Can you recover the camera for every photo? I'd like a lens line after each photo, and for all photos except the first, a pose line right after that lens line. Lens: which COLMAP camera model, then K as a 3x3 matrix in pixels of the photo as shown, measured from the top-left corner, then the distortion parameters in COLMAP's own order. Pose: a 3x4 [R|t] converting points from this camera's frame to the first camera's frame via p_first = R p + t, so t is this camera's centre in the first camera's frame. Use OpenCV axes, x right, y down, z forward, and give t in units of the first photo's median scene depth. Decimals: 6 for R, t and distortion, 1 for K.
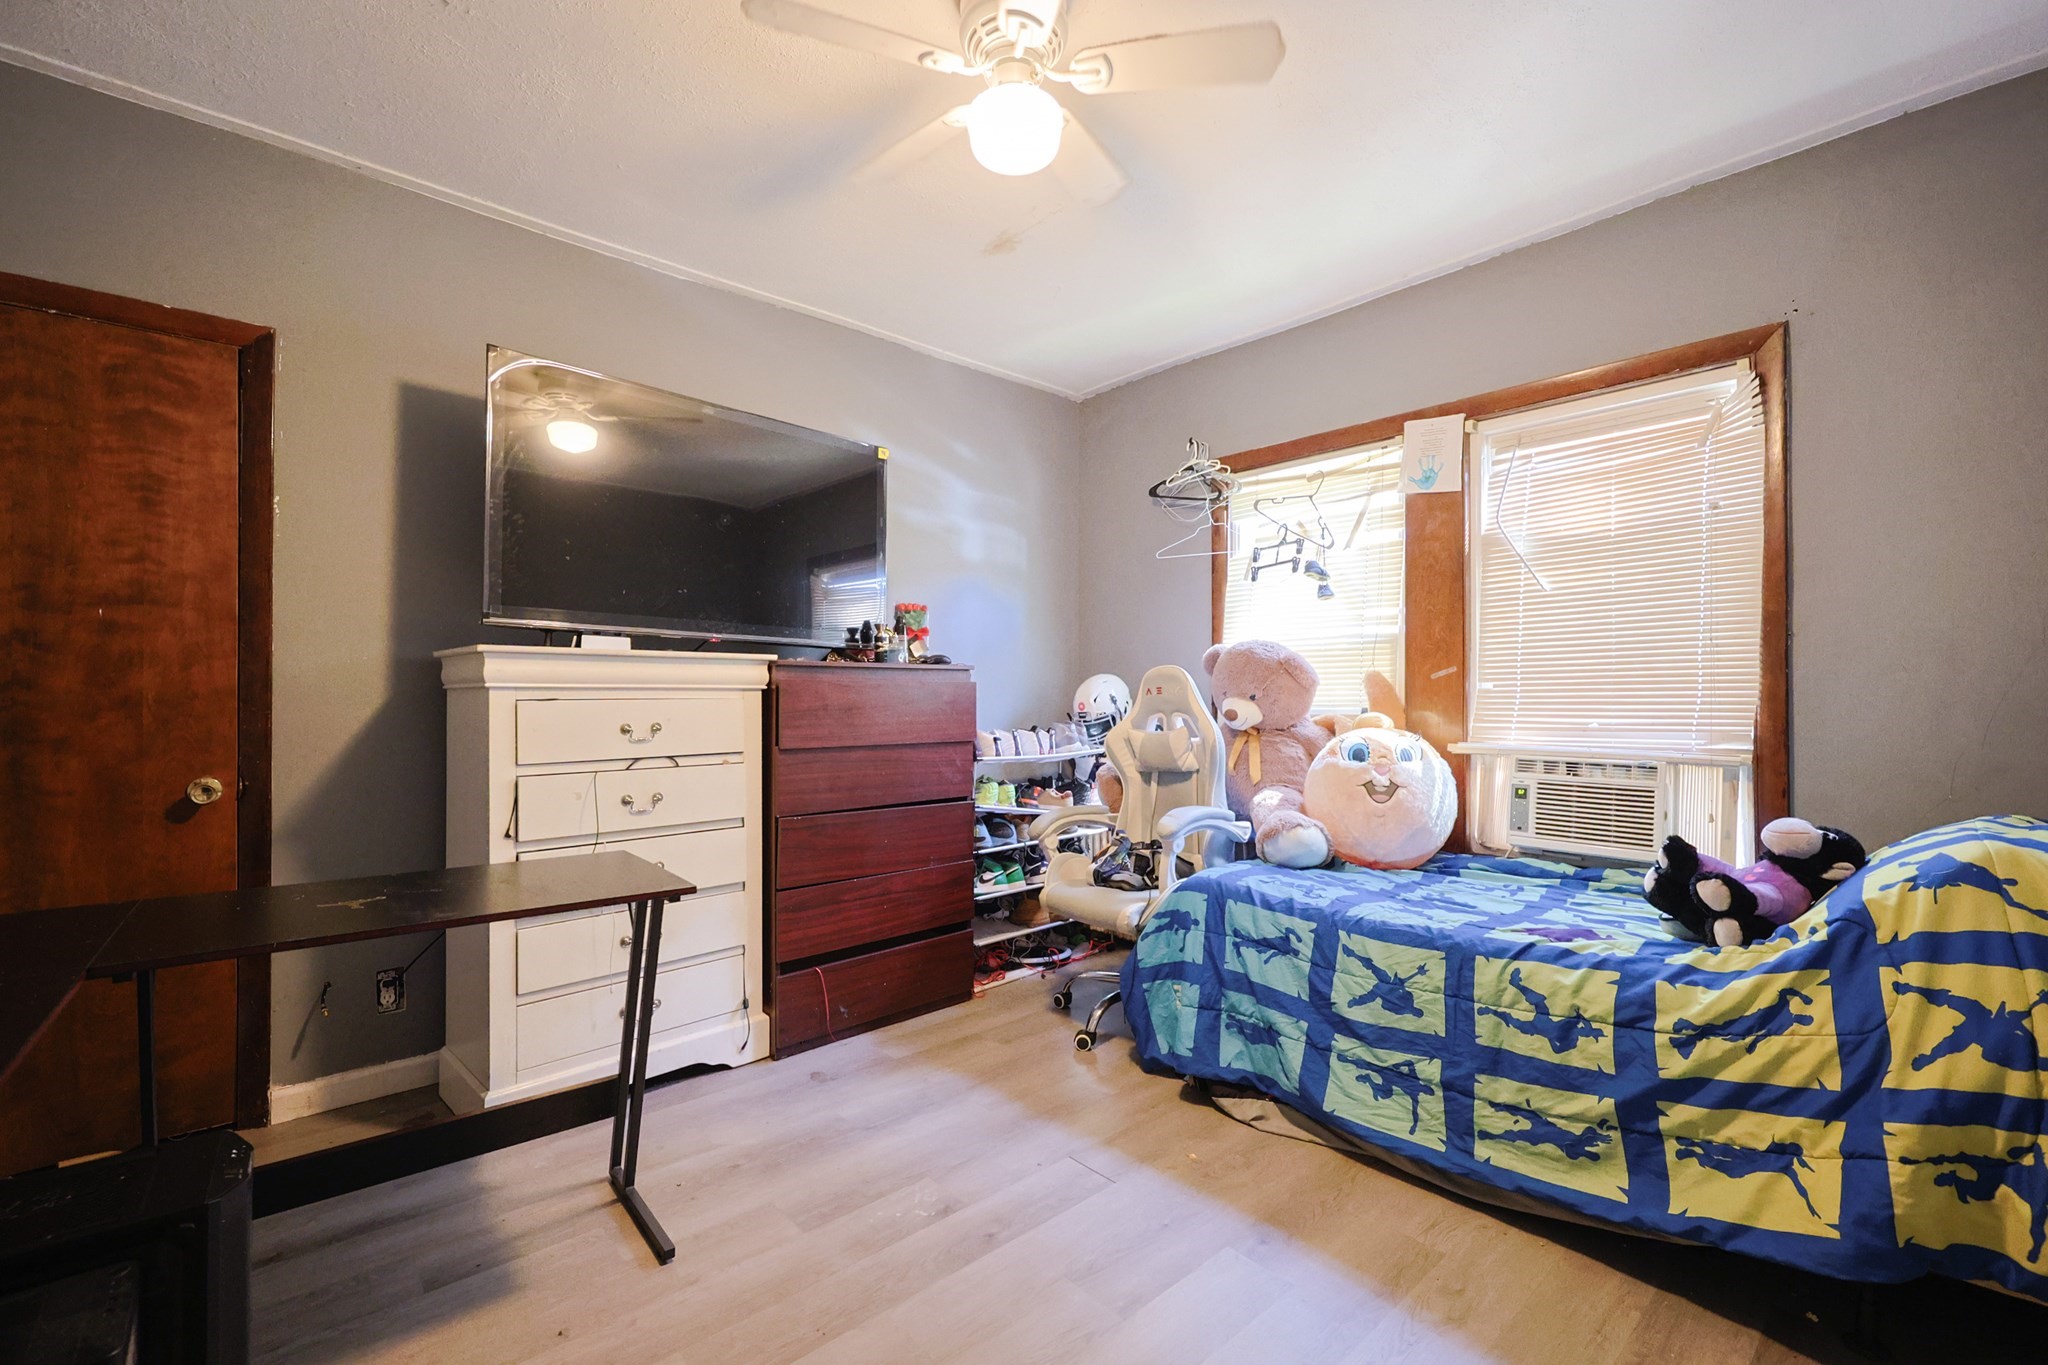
lens RADIAL K [[883.3, 0, 1024.0], [0, 883.3, 682.5], [0, 0, 1]] dist [-0.000050, -0.000038]
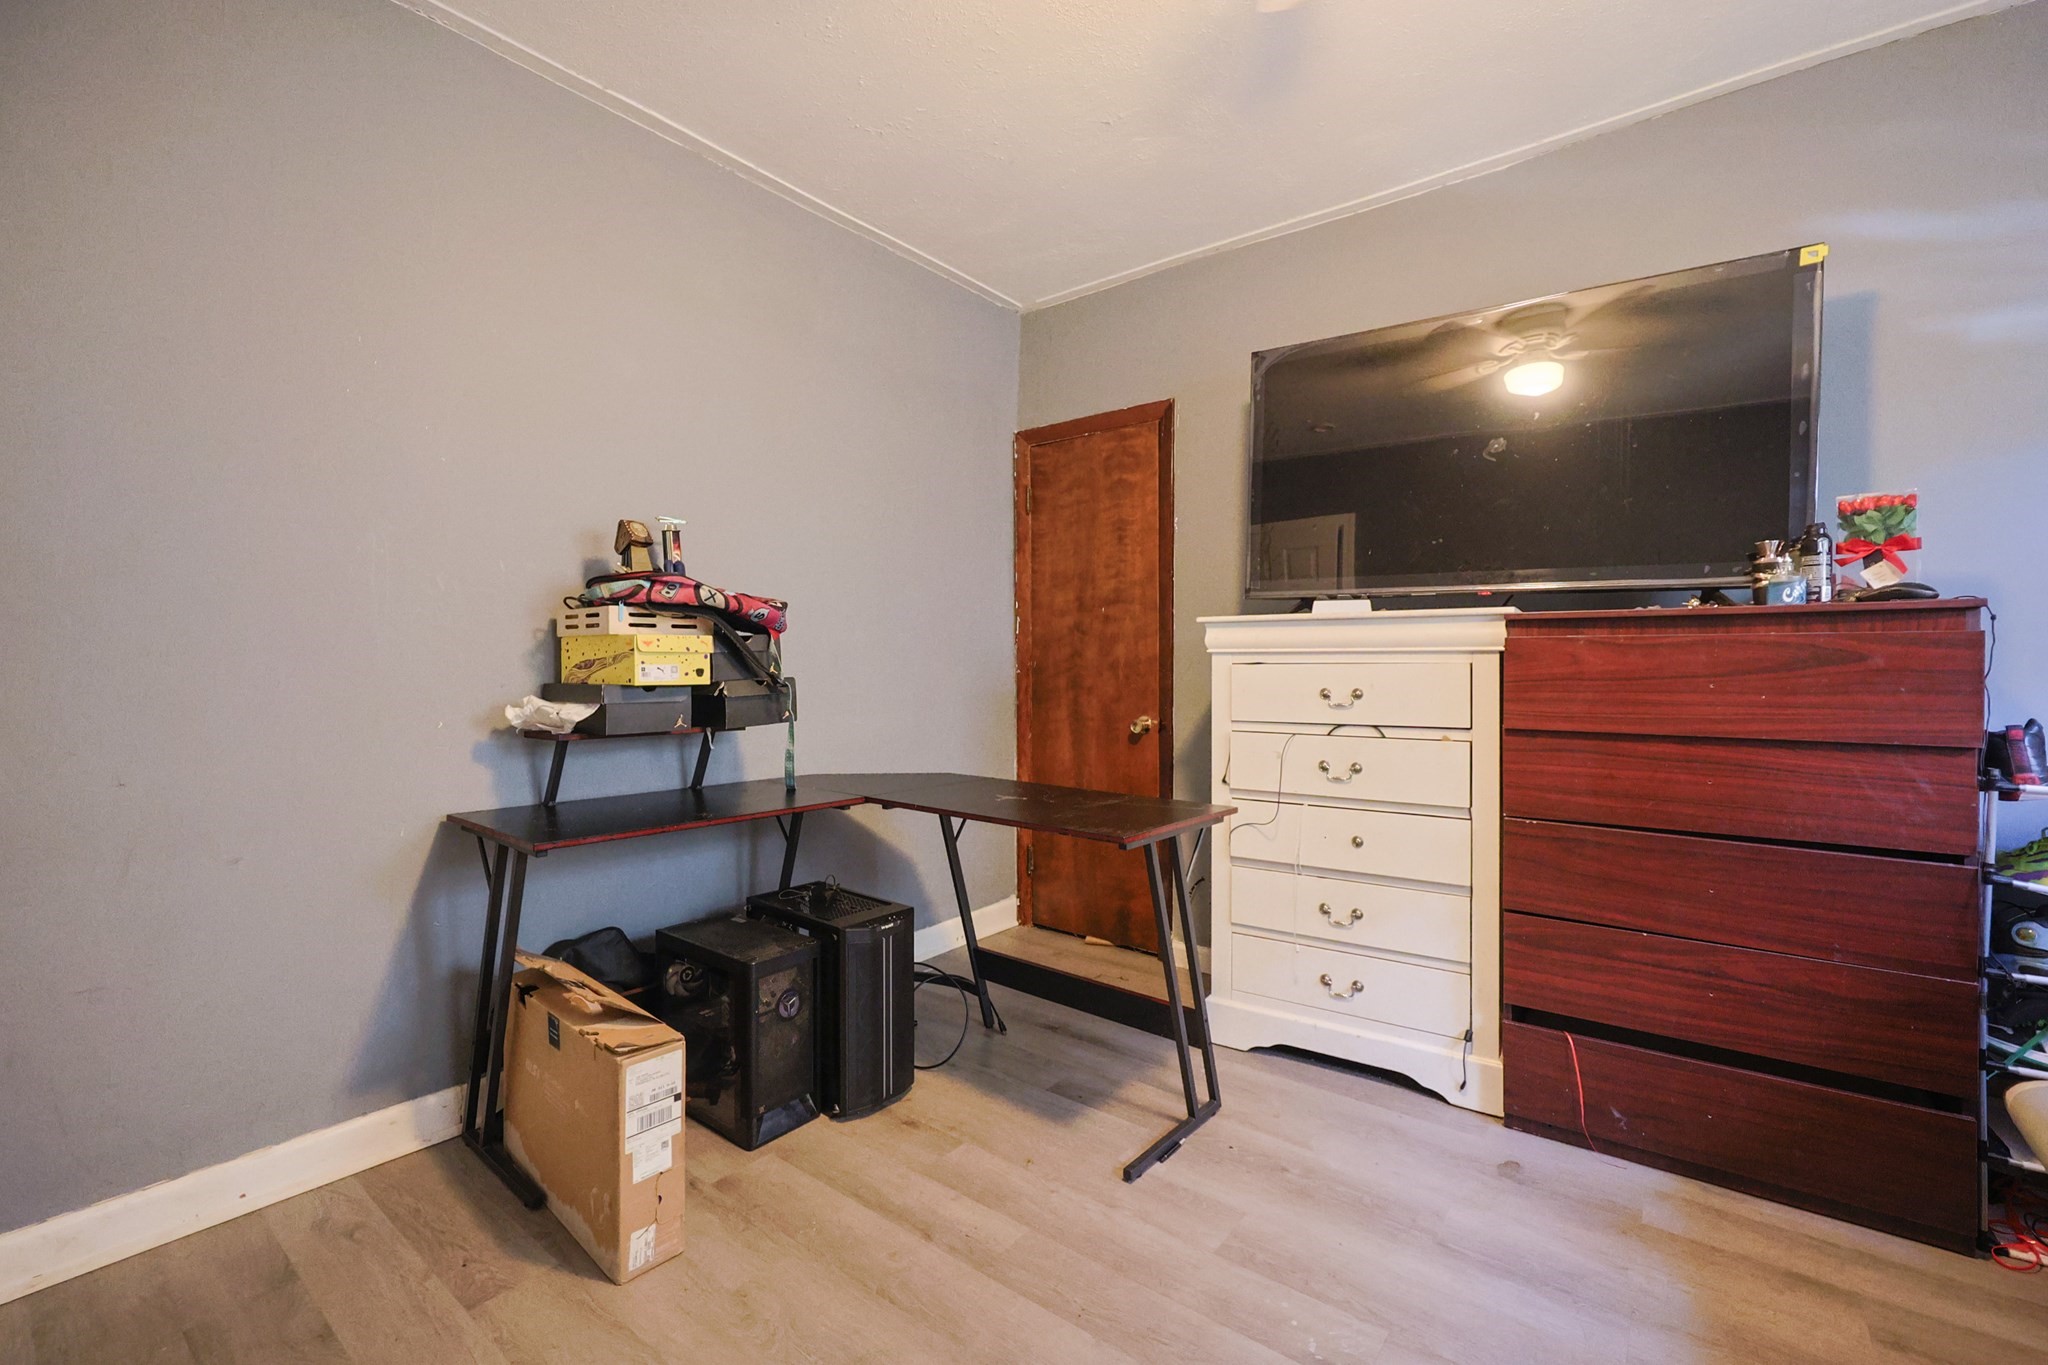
lens RADIAL K [[877.0, 0, 1033.3], [0, 877.0, 670.2], [0, 0, 1]] dist [-0.000336, -0.000155]
pose [[0.169747, 0.004715, -0.985476, 0.480522], [0.011424, 0.999912, 0.006752, 0.017120], [0.985421, -0.012404, 0.169678, 0.541196]]
